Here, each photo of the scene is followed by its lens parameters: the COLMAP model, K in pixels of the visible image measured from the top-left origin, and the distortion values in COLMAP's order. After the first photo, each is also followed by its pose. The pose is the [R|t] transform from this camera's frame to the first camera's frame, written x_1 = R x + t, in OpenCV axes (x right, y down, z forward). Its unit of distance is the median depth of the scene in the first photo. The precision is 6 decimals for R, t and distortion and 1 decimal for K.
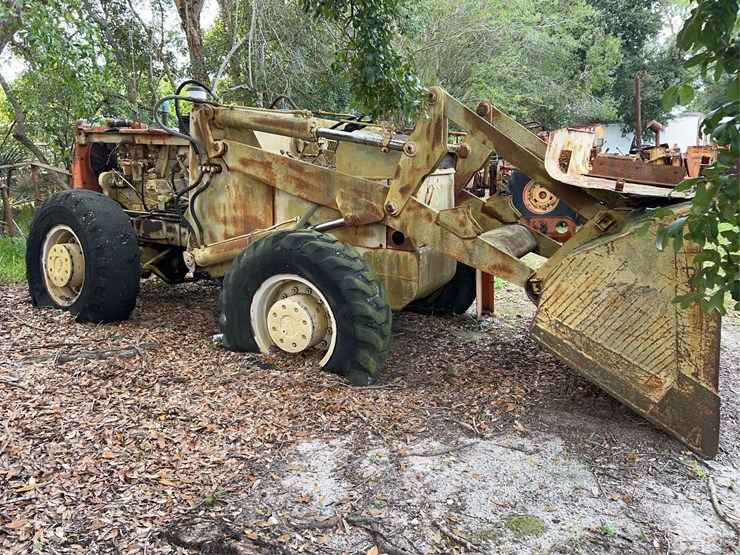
lens RADIAL K [[544.0, 0, 381.3], [0, 544.0, 291.7], [0, 0, 1]] dist [0.007375, 0.004260]
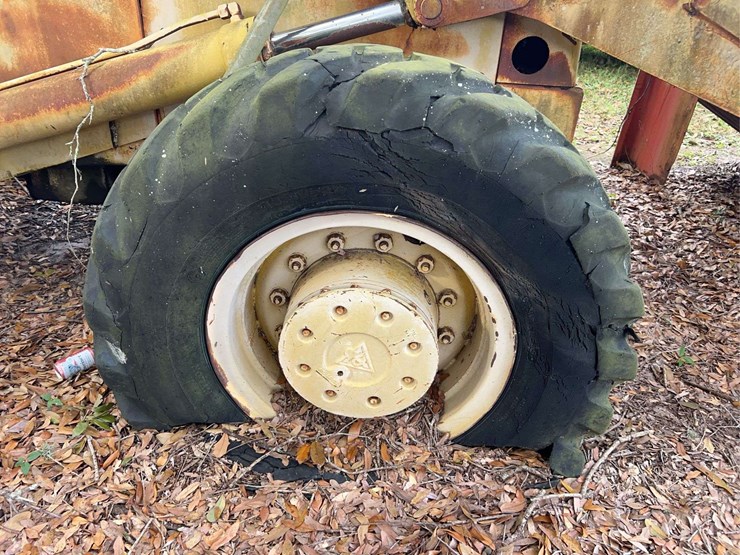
lens RADIAL K [[560.4, 0, 370.0], [0, 560.4, 277.5], [0, 0, 1]] dist [0.004326, -0.001800]
pose [[0.919085, -0.196883, 0.341350, -0.266931], [0.080139, 0.941525, 0.327275, -0.095952], [-0.385825, -0.273438, 0.881119, 0.690020]]
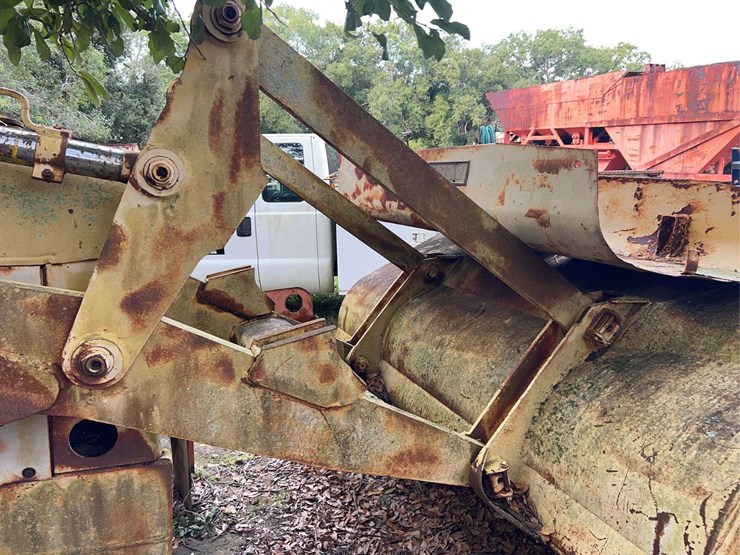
lens RADIAL K [[560.4, 0, 370.0], [0, 560.4, 277.5], [0, 0, 1]] dist [0.004326, -0.001800]
pose [[0.648943, -0.107875, 0.753151, -0.114256], [0.160627, 0.987011, 0.002969, -0.180981], [-0.743688, 0.119049, 0.657841, 0.688959]]
